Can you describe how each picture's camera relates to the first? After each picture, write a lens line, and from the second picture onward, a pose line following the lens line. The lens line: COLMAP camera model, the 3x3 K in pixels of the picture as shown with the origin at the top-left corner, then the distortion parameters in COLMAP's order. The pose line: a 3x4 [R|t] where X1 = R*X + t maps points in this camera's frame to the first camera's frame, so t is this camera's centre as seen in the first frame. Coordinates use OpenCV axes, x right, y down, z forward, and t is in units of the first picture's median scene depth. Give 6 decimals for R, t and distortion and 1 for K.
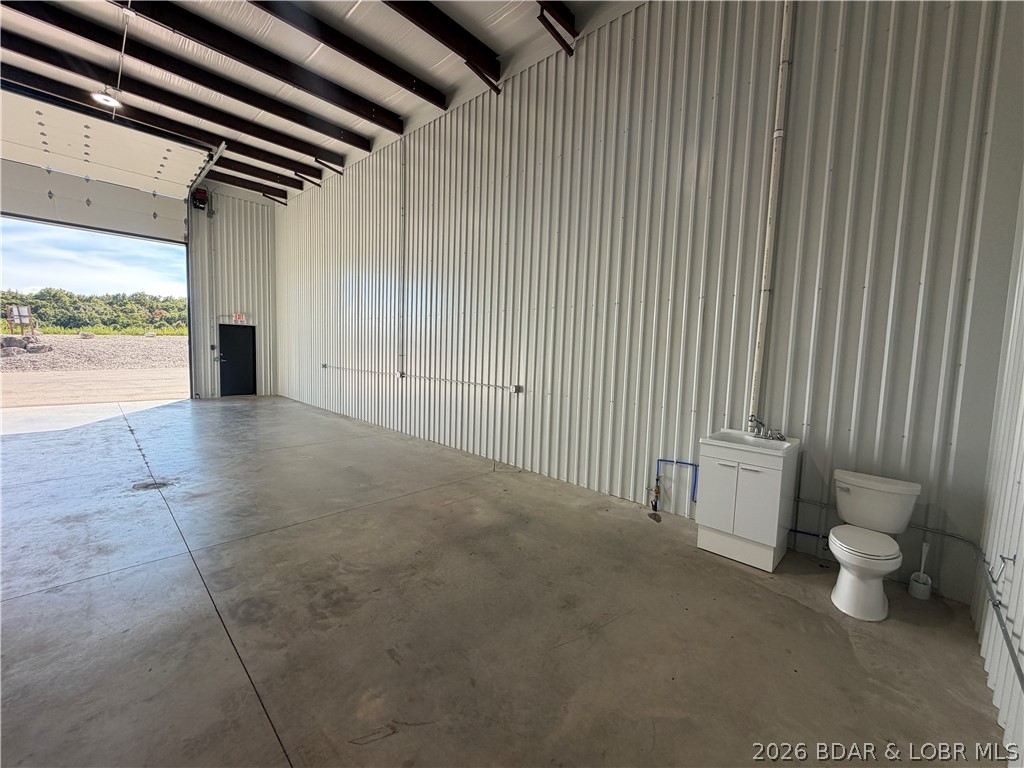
lens RADIAL K [[408.5, 0, 508.6], [0, 408.5, 383.7], [0, 0, 1]] dist [0.000649, -0.000034]
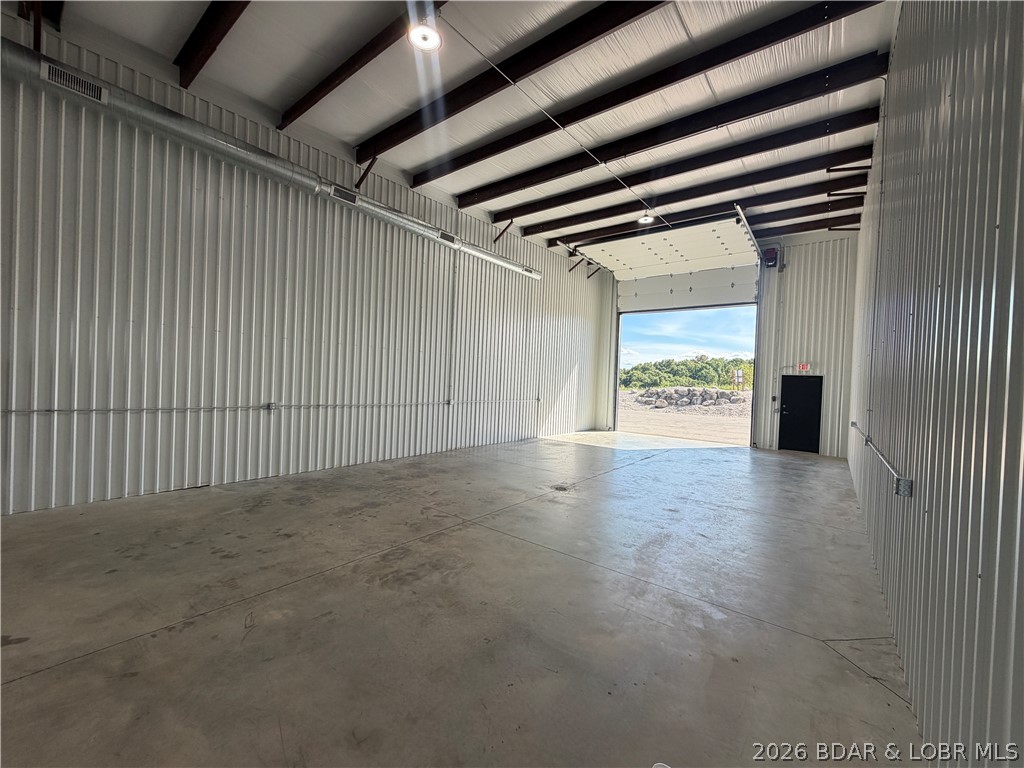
lens RADIAL K [[408.5, 0, 510.2], [0, 408.5, 383.0], [0, 0, 1]] dist [0.000649, -0.000034]
pose [[0.104557, -0.021904, -0.994278, 0.547608], [-0.119316, 0.992260, -0.034406, -0.042129], [0.987336, 0.122230, 0.101135, 0.695761]]
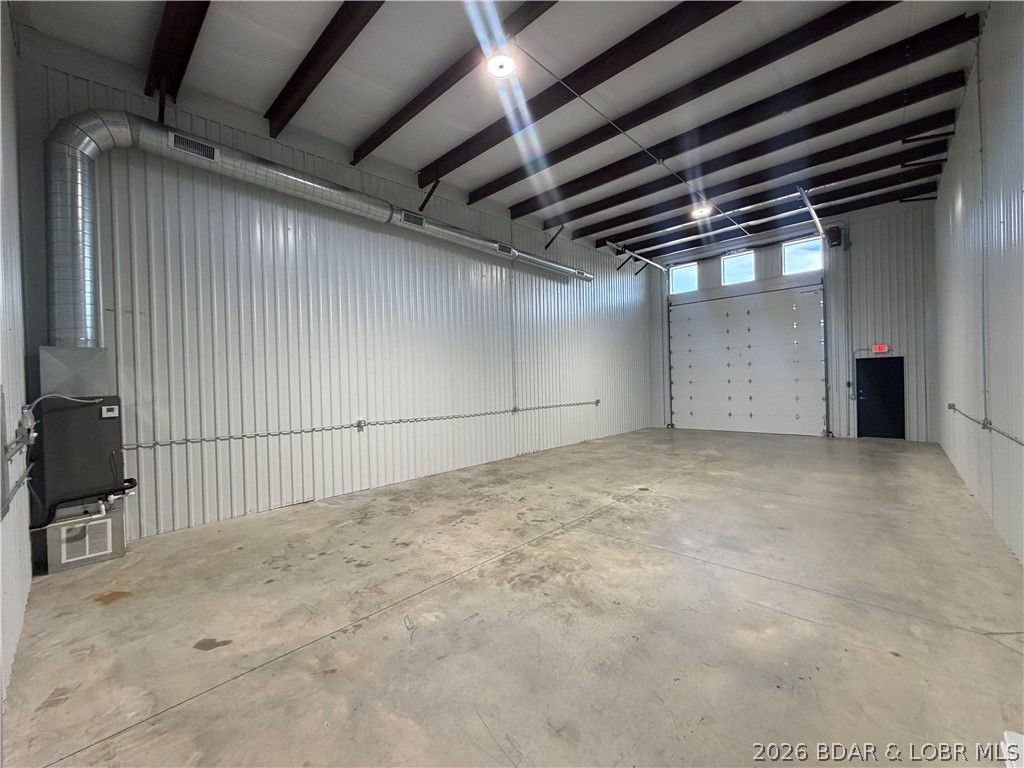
lens RADIAL K [[408.5, 0, 510.3], [0, 408.5, 383.6], [0, 0, 1]] dist [0.000649, -0.000034]
pose [[0.016145, -0.032040, -0.999356, 0.573312], [-0.055882, 0.997895, -0.032896, -0.040522], [0.998307, 0.056377, 0.014320, 0.545243]]
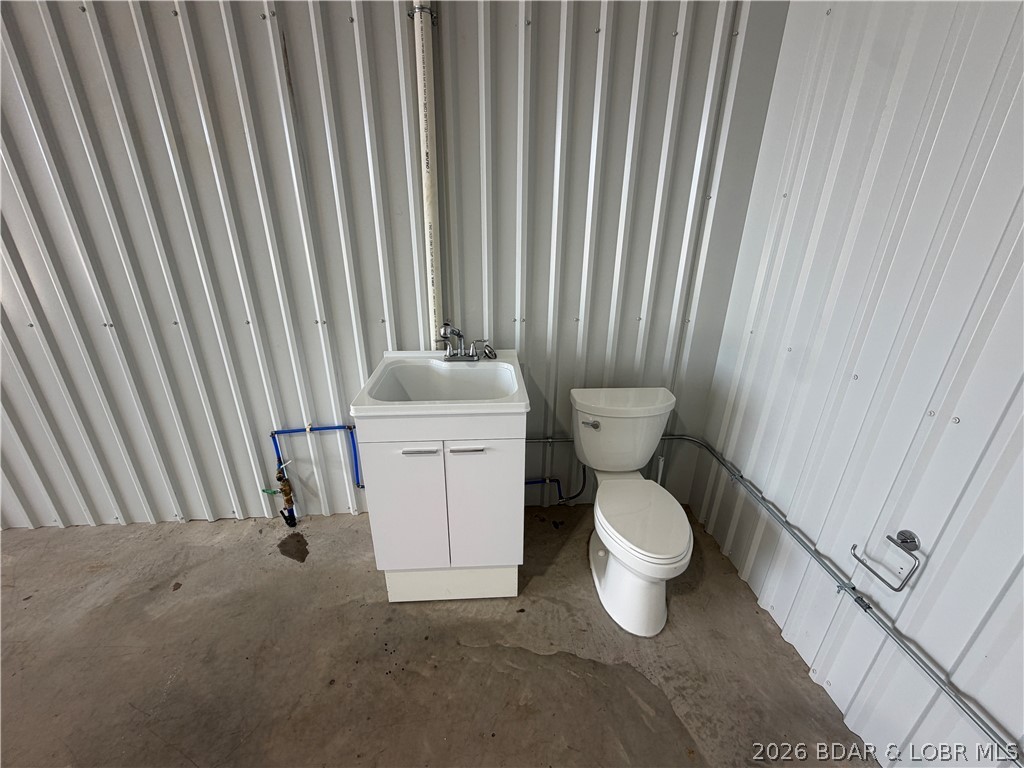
lens RADIAL K [[408.5, 0, 509.8], [0, 408.5, 385.8], [0, 0, 1]] dist [0.000649, -0.000034]
pose [[0.662991, -0.303571, 0.684316, 0.242873], [0.072172, 0.935754, 0.345189, -0.009297], [-0.745140, -0.179468, 0.642306, 0.502204]]
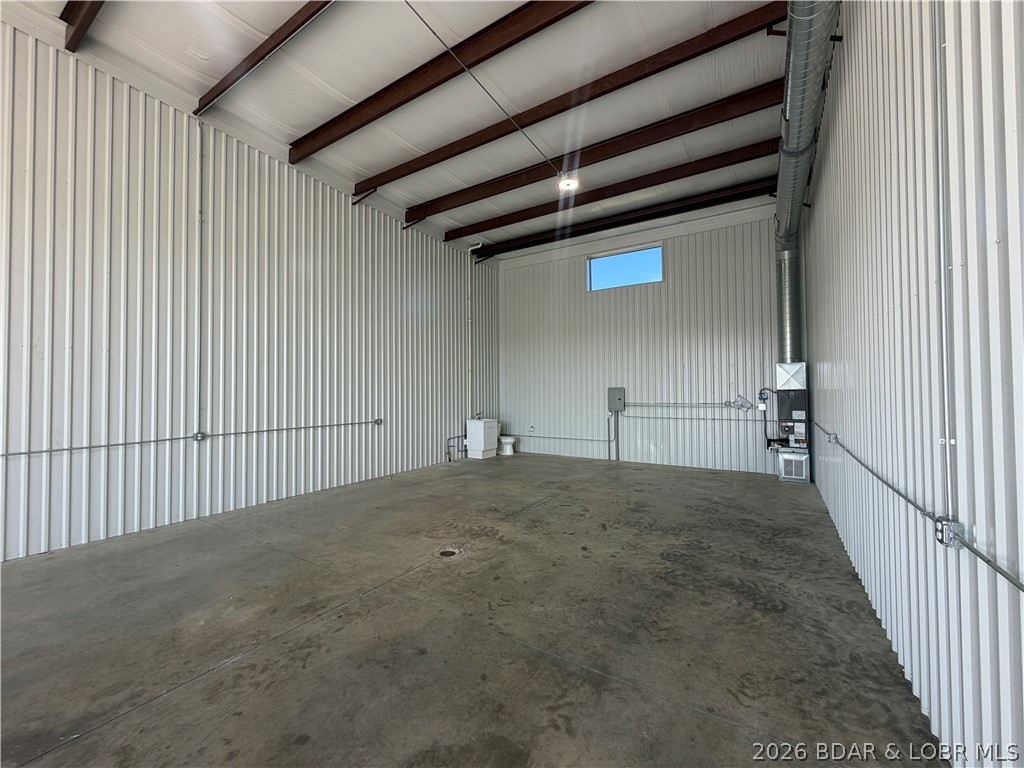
lens RADIAL K [[408.5, 0, 513.2], [0, 408.5, 384.0], [0, 0, 1]] dist [0.000649, -0.000034]
pose [[-0.207235, -0.015160, 0.978174, -1.953407], [0.081812, 0.996109, 0.032770, -0.168183], [-0.974864, 0.086817, -0.205188, 1.094022]]
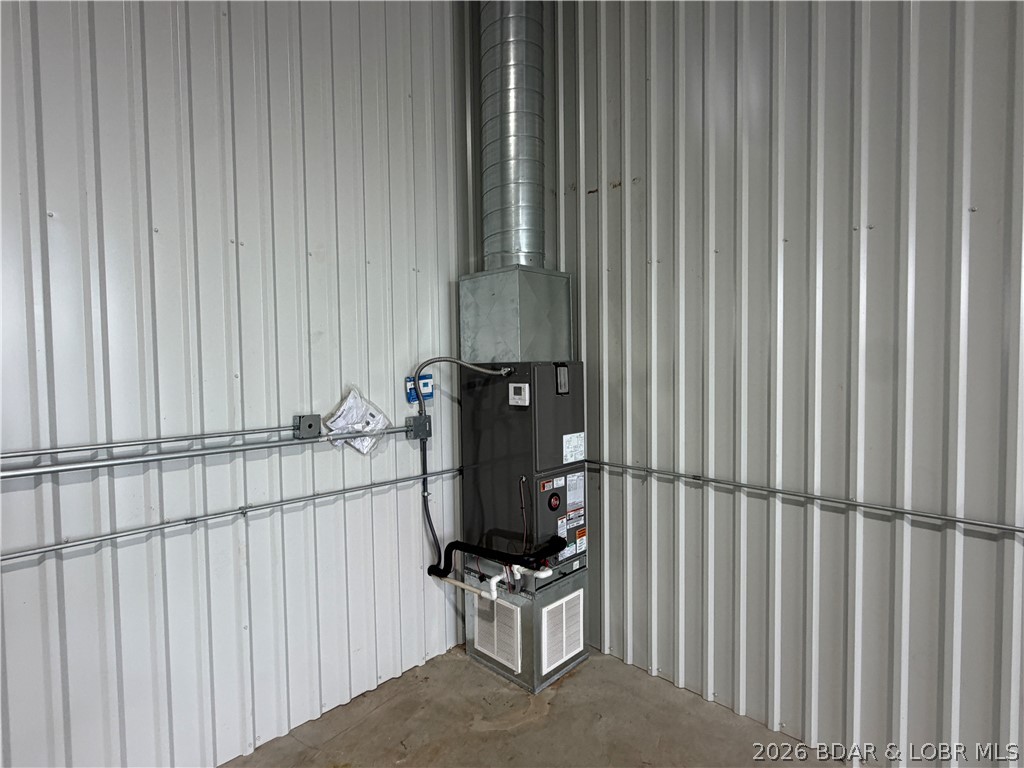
lens RADIAL K [[511.5, 0, 518.0], [0, 511.5, 385.9], [0, 0, 1]] dist [0.006372, 0.000310]
pose [[-0.999427, -0.030502, -0.014649, -0.415902], [-0.032042, 0.992262, 0.119956, -0.034233], [0.010877, 0.120356, -0.992671, 0.200037]]
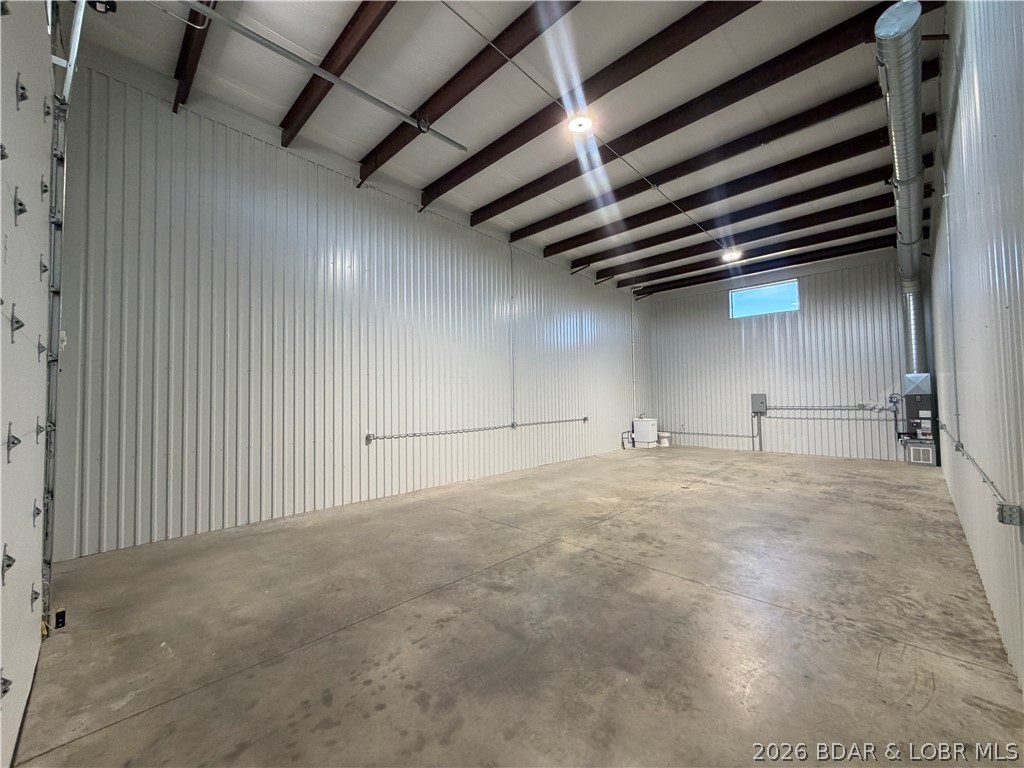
lens RADIAL K [[408.5, 0, 510.7], [0, 408.5, 385.1], [0, 0, 1]] dist [0.000649, -0.000034]
pose [[0.008172, -0.002125, 0.999964, -2.773604], [0.099578, 0.995029, 0.001300, -0.267915], [-0.994996, 0.099564, 0.008343, 1.797990]]
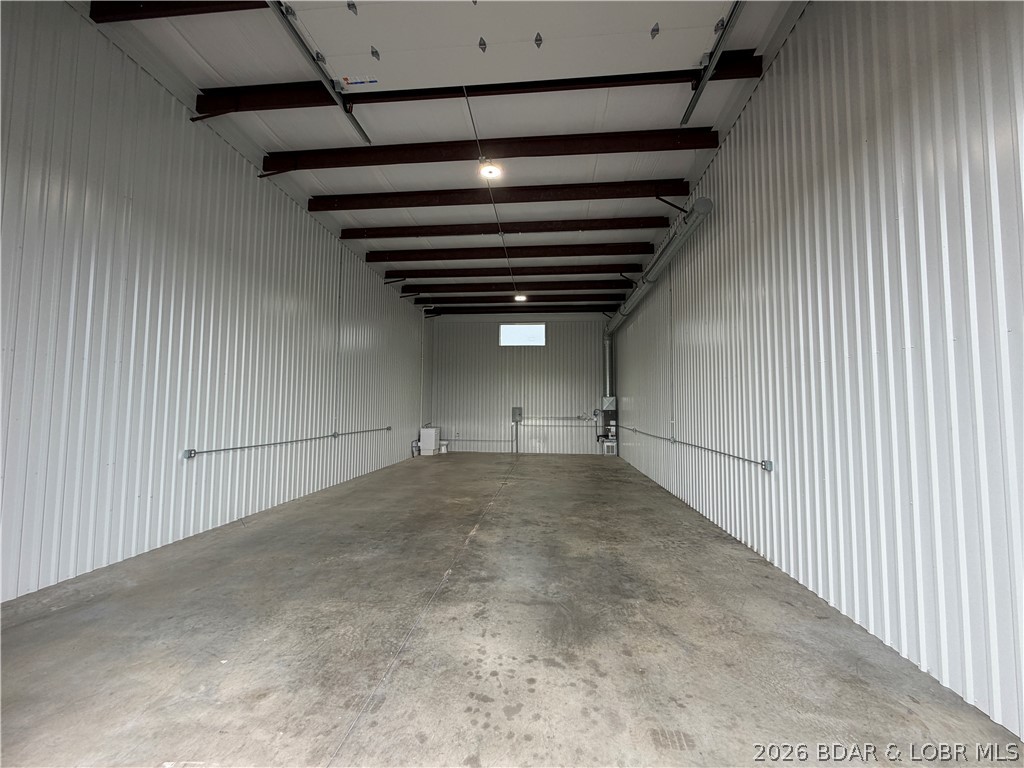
lens RADIAL K [[408.5, 0, 508.3], [0, 408.5, 382.0], [0, 0, 1]] dist [0.000649, -0.000034]
pose [[-0.624624, 0.012501, 0.780826, -2.683438], [0.037356, 0.999206, 0.013885, -0.311457], [-0.780032, 0.037842, -0.624594, 2.434426]]
